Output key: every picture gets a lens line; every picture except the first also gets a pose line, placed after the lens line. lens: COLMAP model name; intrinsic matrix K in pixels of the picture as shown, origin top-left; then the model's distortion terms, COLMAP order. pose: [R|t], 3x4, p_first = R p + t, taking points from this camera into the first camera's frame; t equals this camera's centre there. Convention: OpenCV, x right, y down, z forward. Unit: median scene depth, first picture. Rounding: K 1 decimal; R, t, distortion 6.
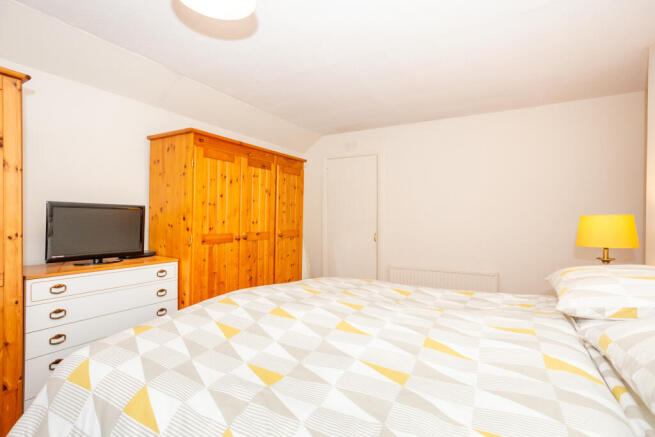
lens RADIAL K [[319.4, 0, 327.5], [0, 319.4, 218.5], [0, 0, 1]] dist [-0.001548, 0.000016]
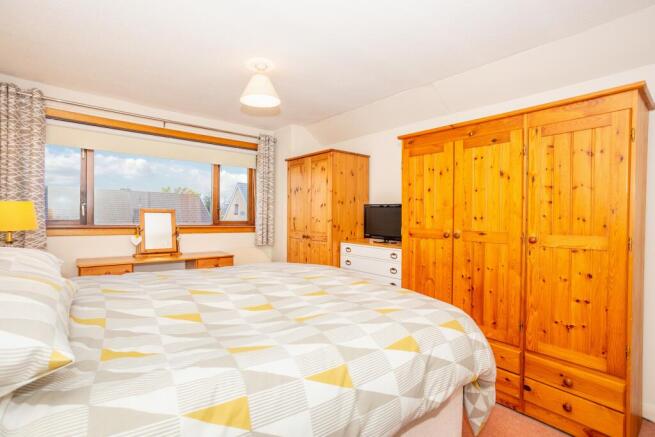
lens RADIAL K [[319.4, 0, 327.5], [0, 319.4, 218.5], [0, 0, 1]] dist [-0.001548, 0.000016]
pose [[-0.323574, -0.003659, -0.946196, 0.700352], [-0.018356, 0.999829, 0.002411, 0.020061], [0.946025, 0.018148, -0.323586, 1.025669]]
